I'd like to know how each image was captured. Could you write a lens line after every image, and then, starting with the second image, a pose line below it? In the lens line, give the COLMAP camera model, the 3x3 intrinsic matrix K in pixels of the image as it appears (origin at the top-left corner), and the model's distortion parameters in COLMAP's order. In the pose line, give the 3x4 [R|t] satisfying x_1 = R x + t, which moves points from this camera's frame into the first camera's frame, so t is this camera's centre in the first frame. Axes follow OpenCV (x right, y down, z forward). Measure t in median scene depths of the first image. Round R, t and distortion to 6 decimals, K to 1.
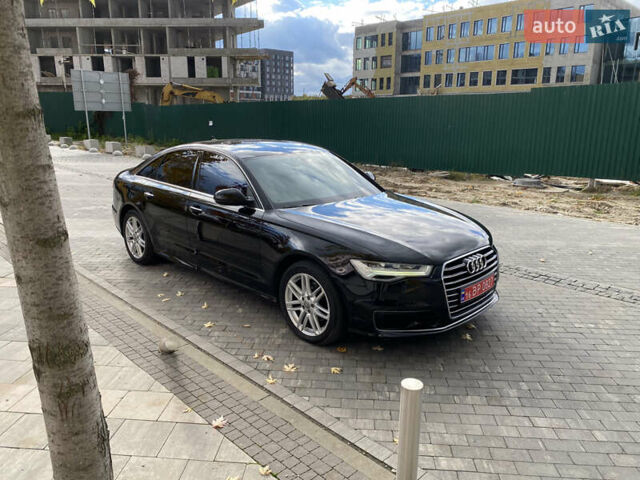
lens RADIAL K [[488.4, 0, 315.2], [0, 488.4, 238.5], [0, 0, 1]] dist [0.003304, -0.000424]
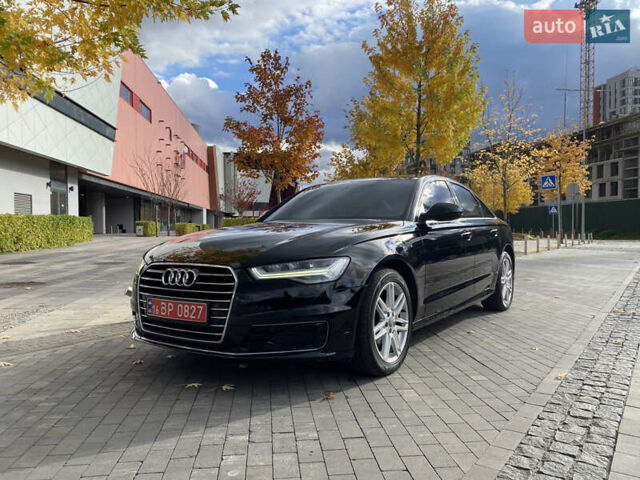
lens RADIAL K [[489.3, 0, 320.0], [0, 489.3, 240.0], [0, 0, 1]] dist [-0.004823, -0.007096]
pose [[0.189604, 0.015787, -0.981734, 0.715478], [-0.232872, 0.972065, -0.029344, -0.022186], [0.953845, 0.234182, 0.187984, 0.669962]]
